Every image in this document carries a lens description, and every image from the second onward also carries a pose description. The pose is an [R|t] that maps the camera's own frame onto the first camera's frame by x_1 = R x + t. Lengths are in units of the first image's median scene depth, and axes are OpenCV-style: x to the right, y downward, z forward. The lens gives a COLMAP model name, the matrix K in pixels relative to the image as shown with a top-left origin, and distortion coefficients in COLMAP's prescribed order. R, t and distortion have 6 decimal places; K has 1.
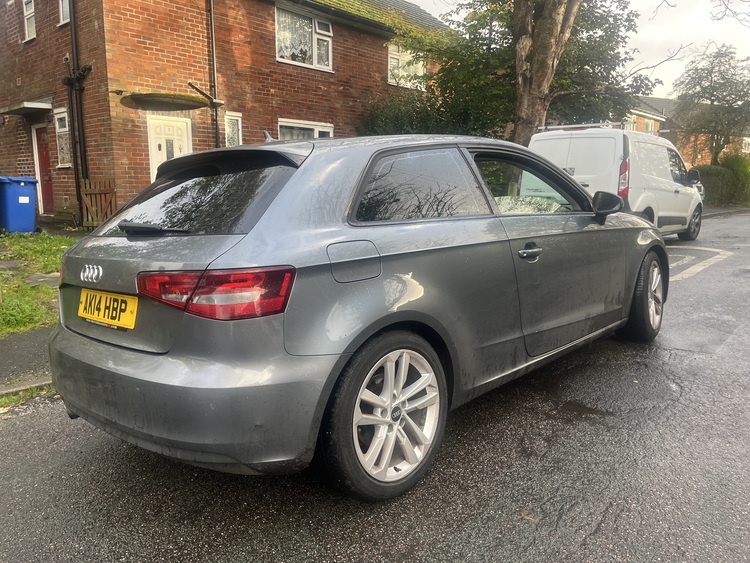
lens RADIAL K [[568.2, 0, 376.1], [0, 568.2, 268.1], [0, 0, 1]] dist [0.004455, -0.002535]
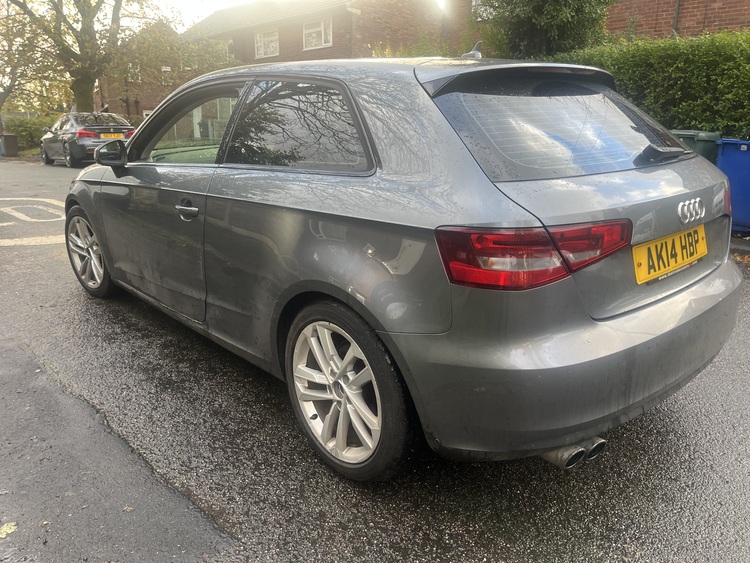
lens RADIAL K [[576.5, 0, 375.0], [0, 576.5, 281.5], [0, 0, 1]] dist [-0.000918, -0.004745]
pose [[0.085164, -0.221045, 0.971538, -1.060599], [0.129647, 0.969249, 0.209159, -0.095355], [-0.987896, 0.108144, 0.111203, 1.060255]]
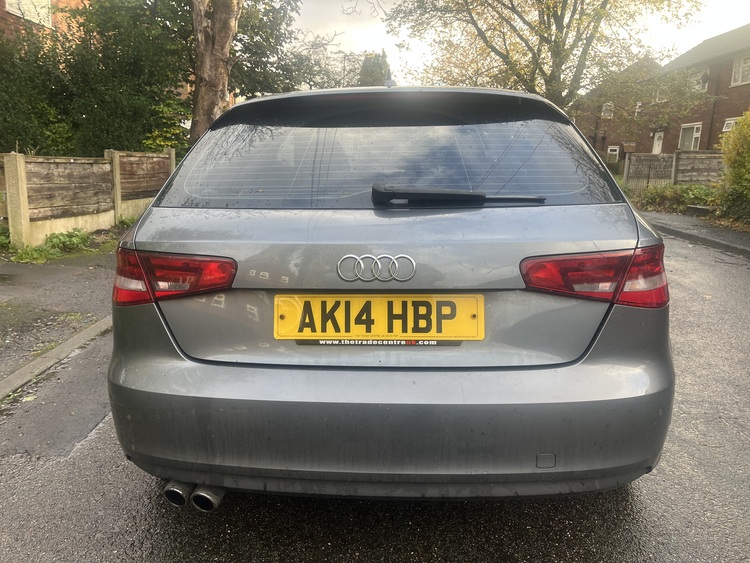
lens RADIAL K [[576.5, 0, 375.0], [0, 576.5, 281.5], [0, 0, 1]] dist [-0.000918, -0.004745]
pose [[0.764599, -0.084415, 0.638955, -0.708142], [0.038854, 0.995620, 0.085042, -0.022181], [-0.643335, -0.040198, 0.764529, 0.393681]]
